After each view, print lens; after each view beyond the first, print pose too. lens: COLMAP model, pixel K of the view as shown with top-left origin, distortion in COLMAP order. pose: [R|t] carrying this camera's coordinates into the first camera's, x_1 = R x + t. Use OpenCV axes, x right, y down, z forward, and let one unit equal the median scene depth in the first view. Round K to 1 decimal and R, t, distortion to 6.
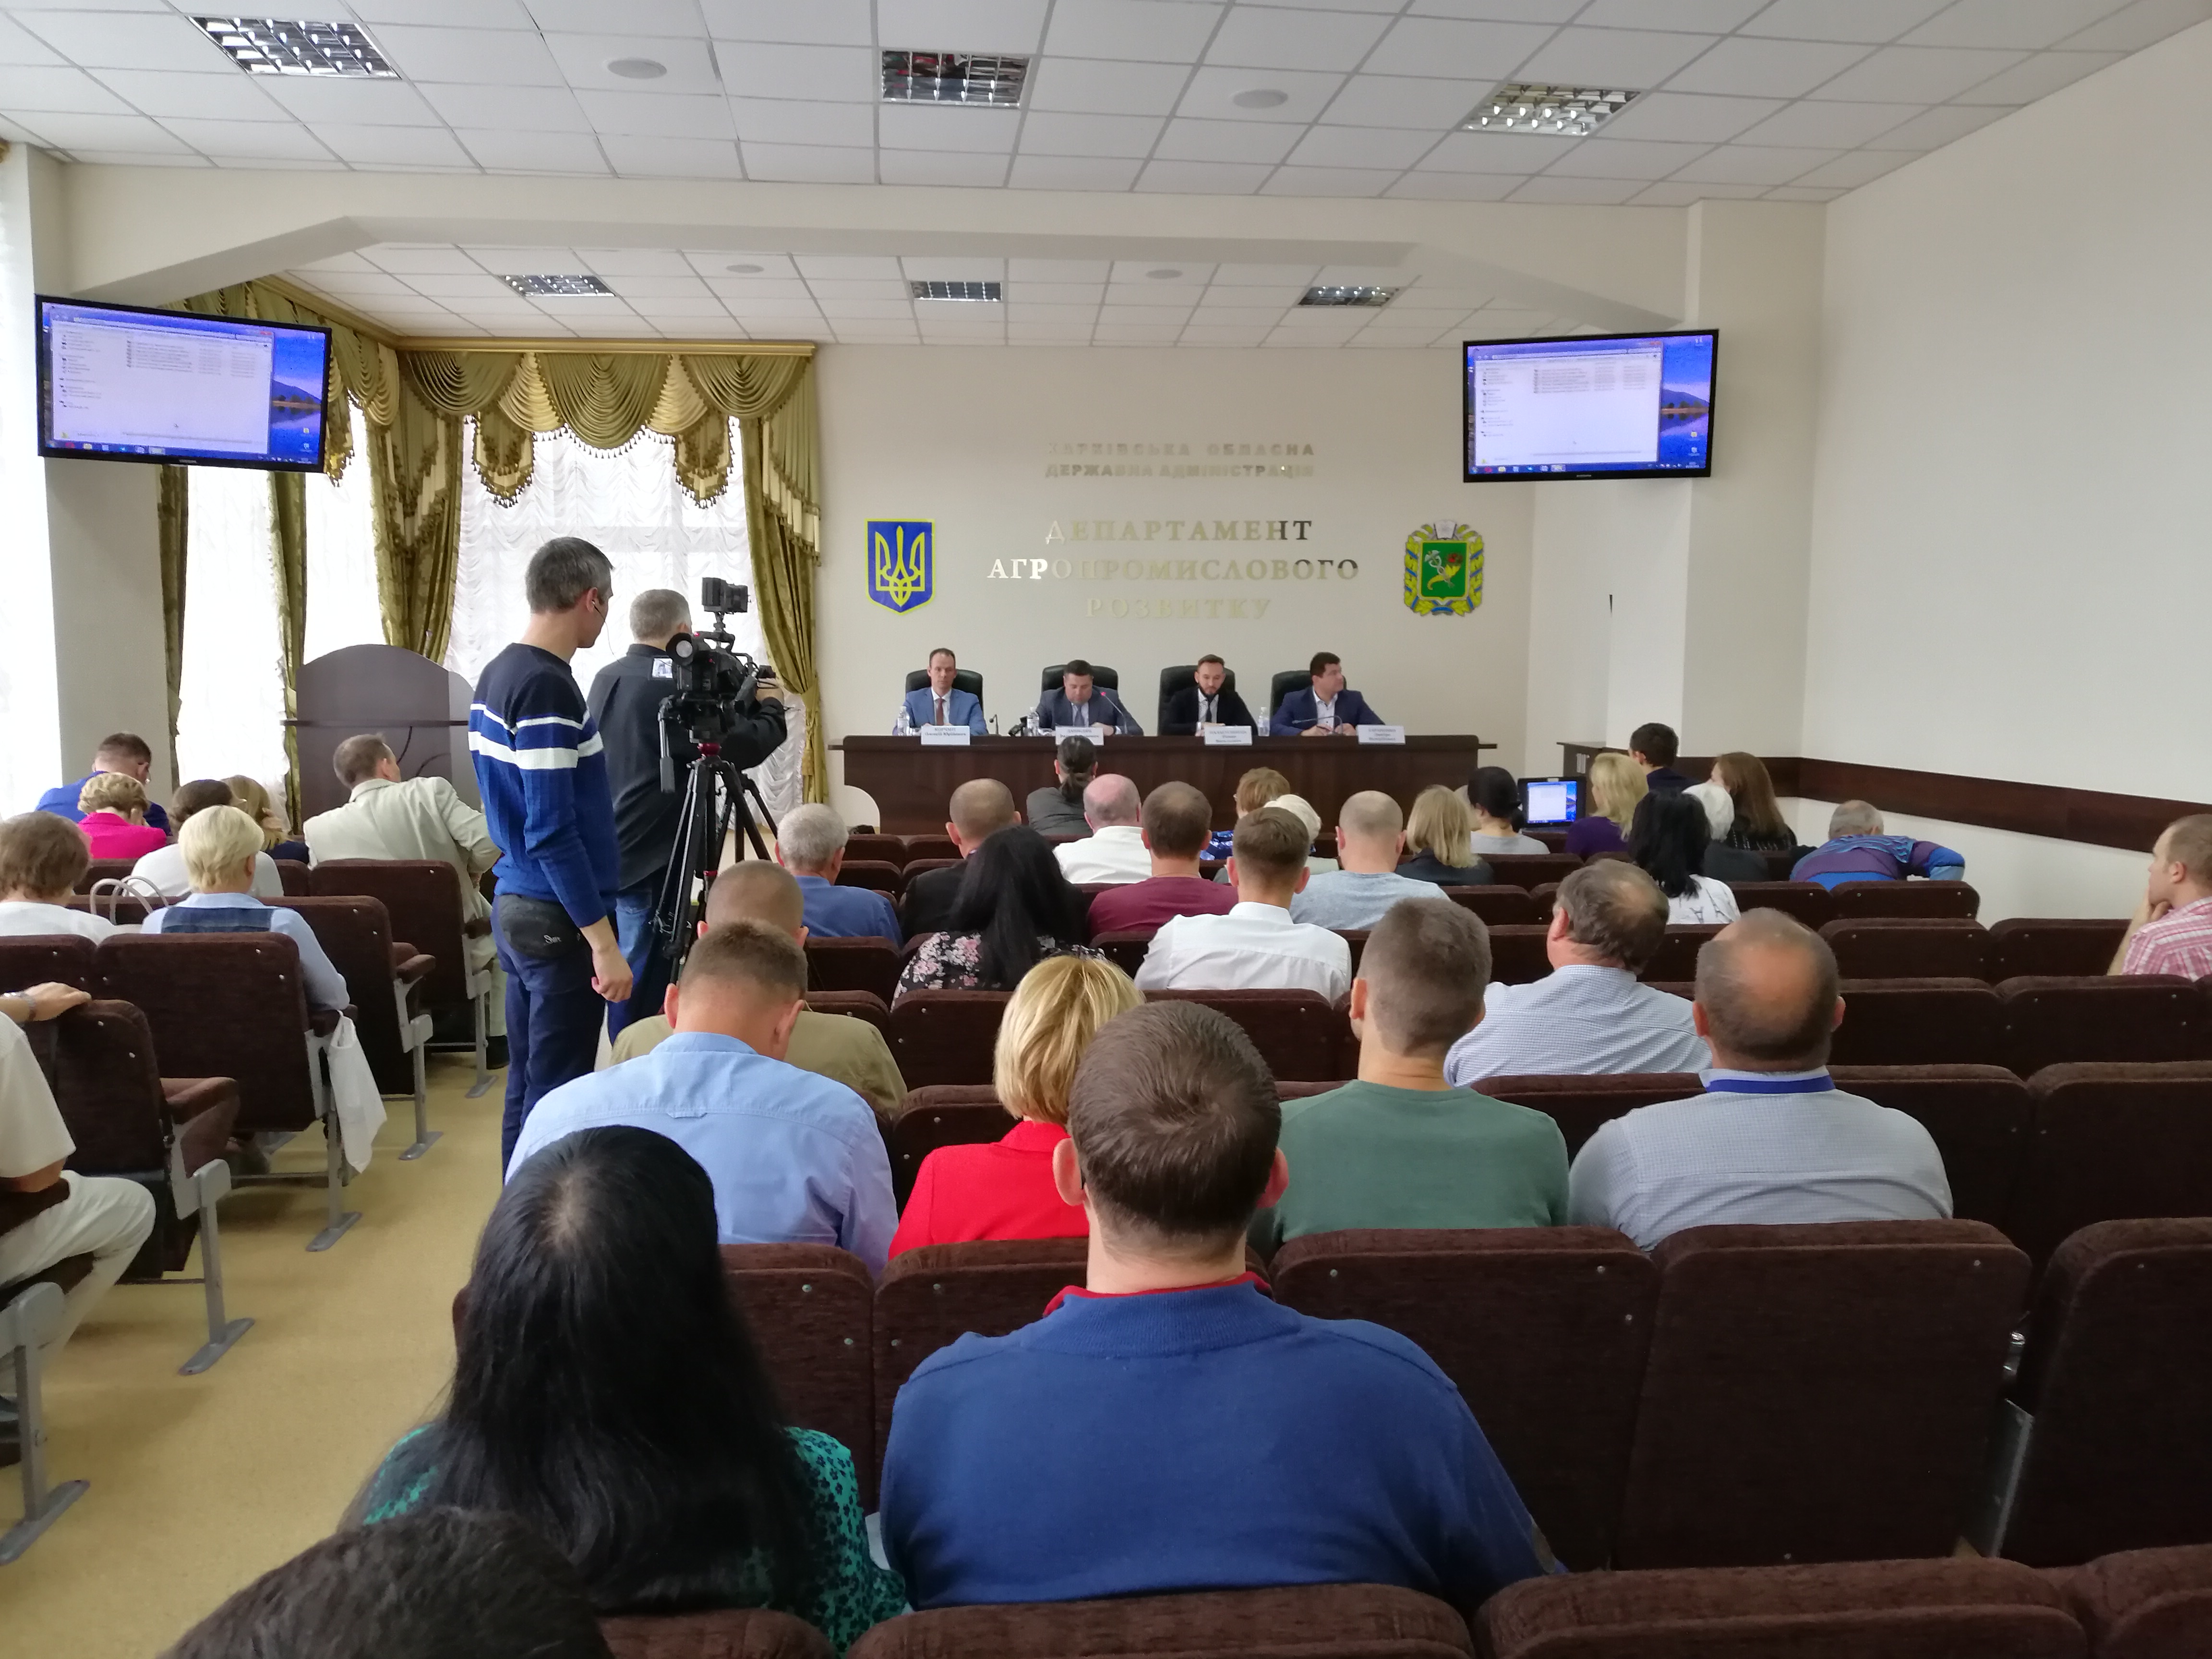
lens RADIAL K [[1655.1, 0, 1098.0], [0, 1655.1, 829.4], [0, 0, 1]] dist [-0.009839, -0.002606]
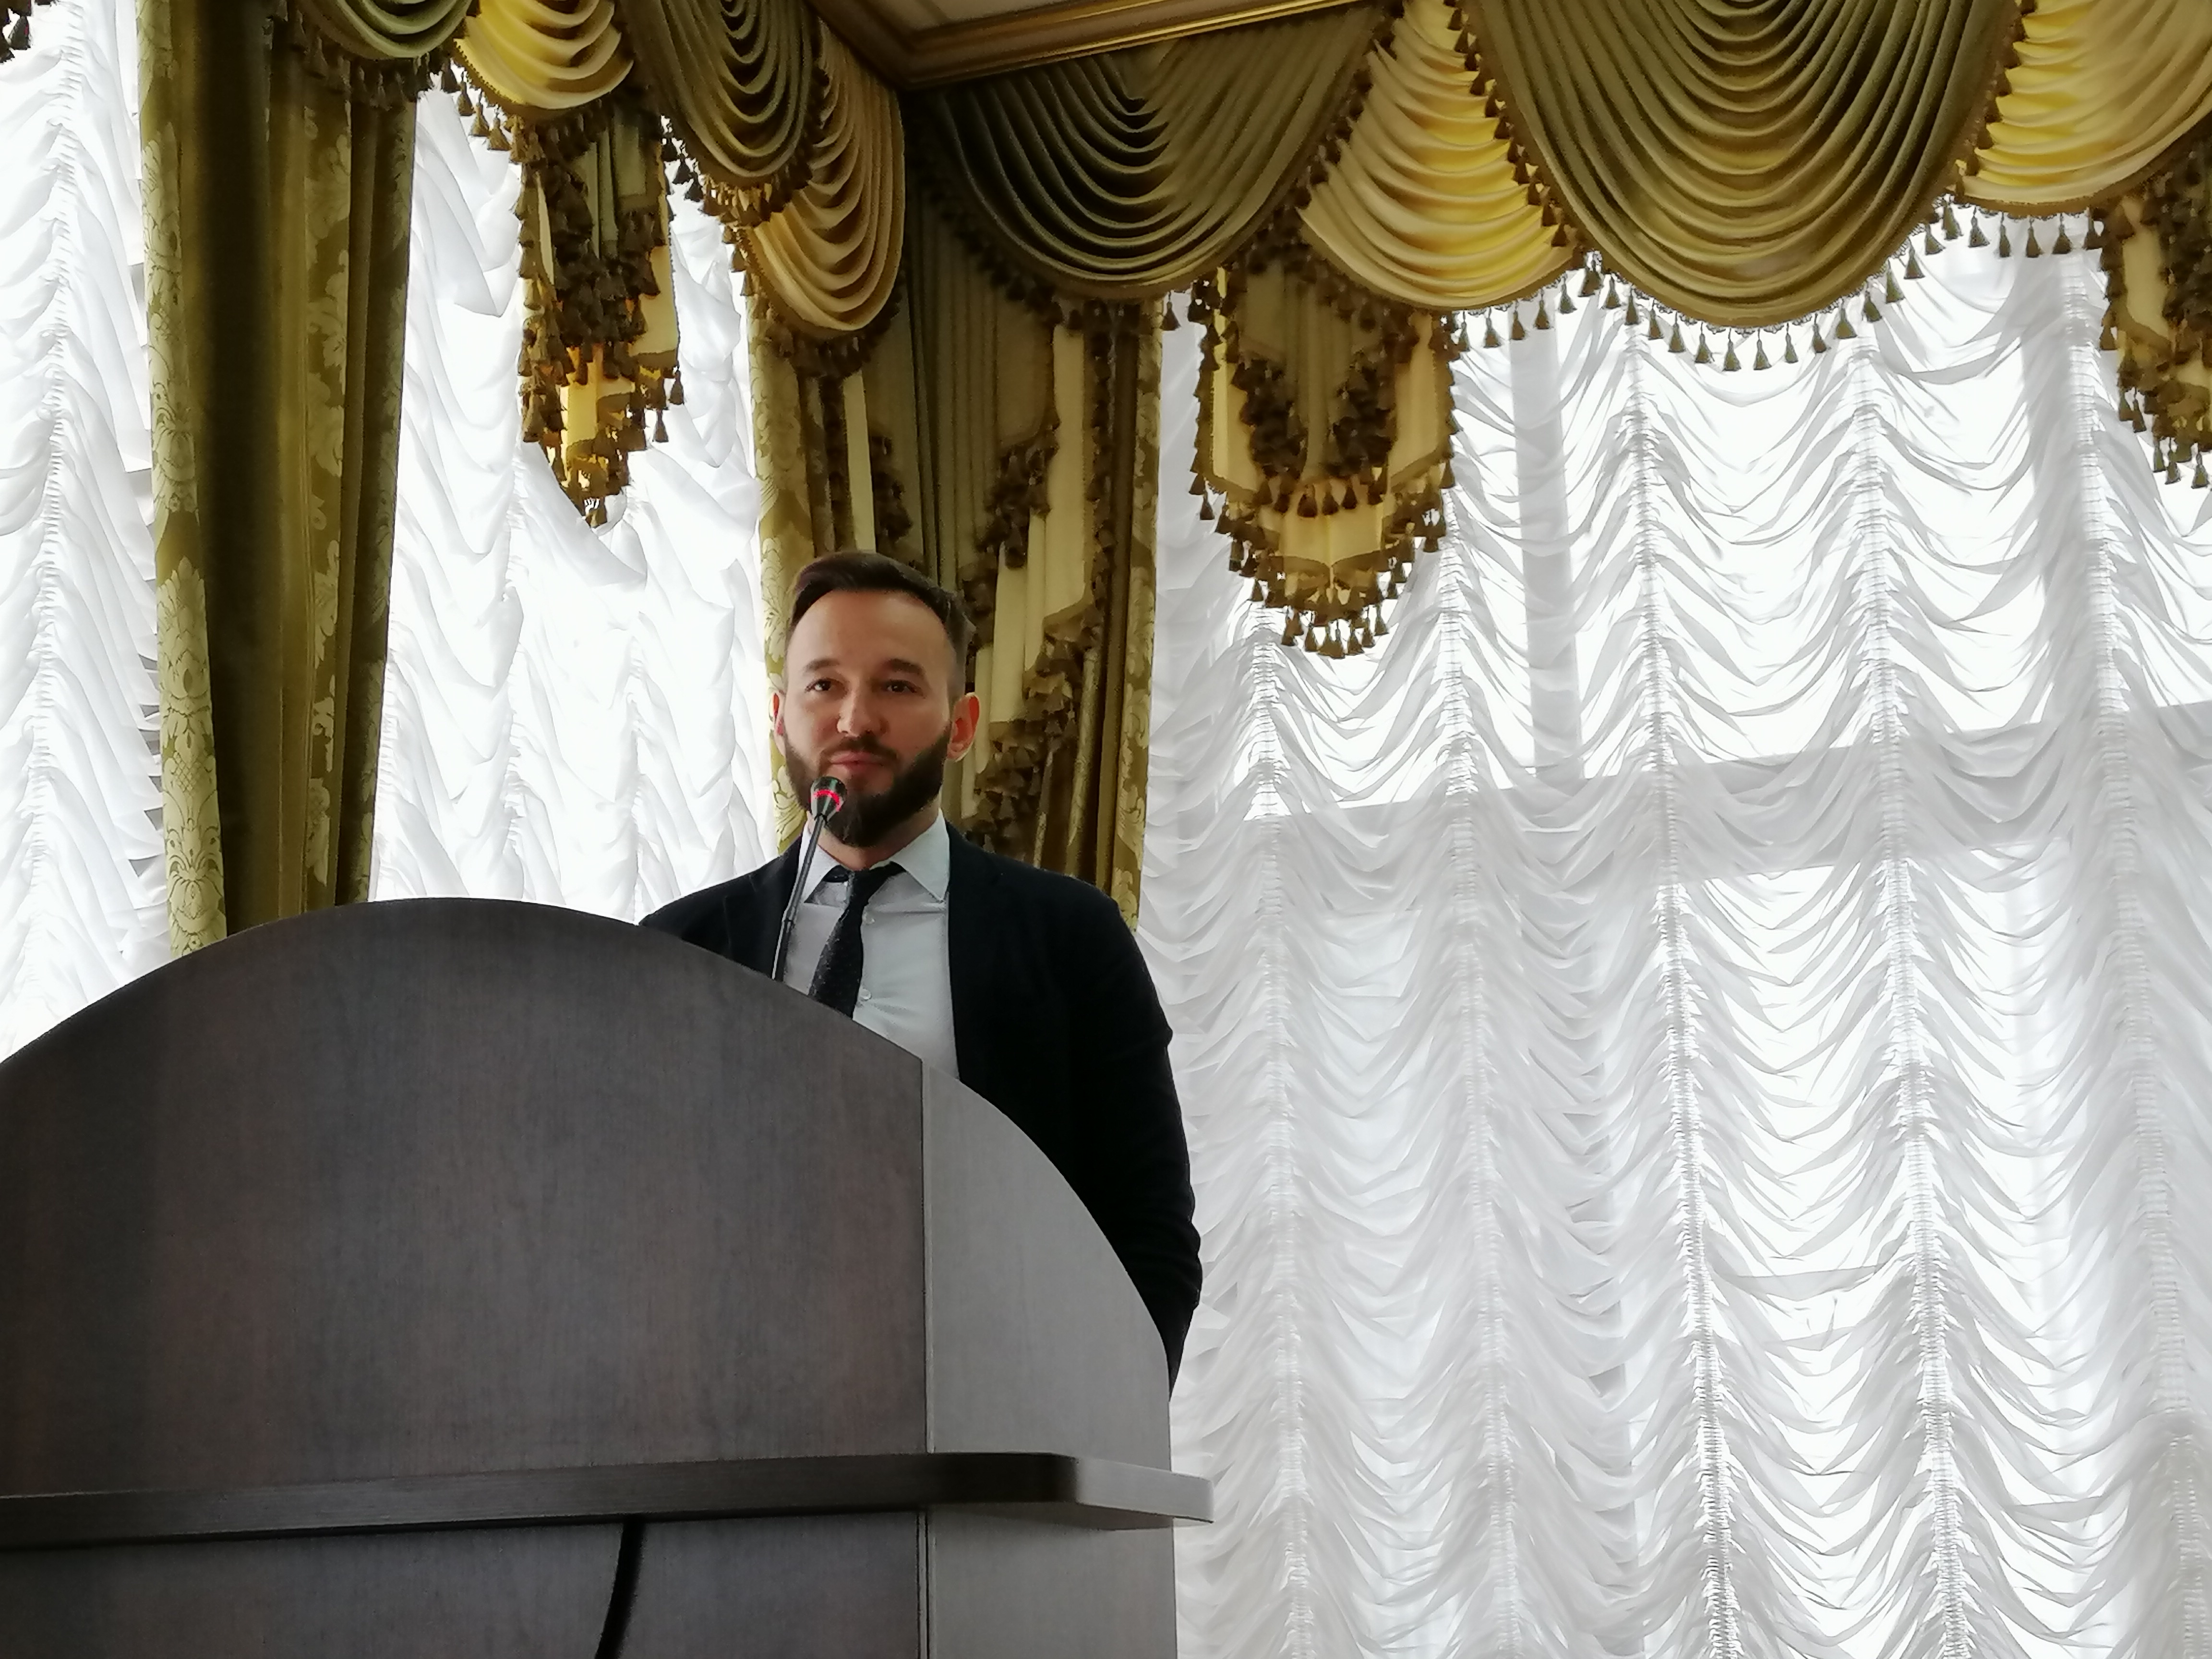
lens RADIAL K [[3494.5, 0, 1105.7], [0, 3494.5, 831.0], [0, 0, 1]] dist [0.028434, 0.000000]
pose [[0.920677, -0.118255, -0.371980, -0.216411], [-0.005201, 0.949200, -0.314631, -0.024344], [0.390290, 0.291608, 0.873292, 0.588326]]
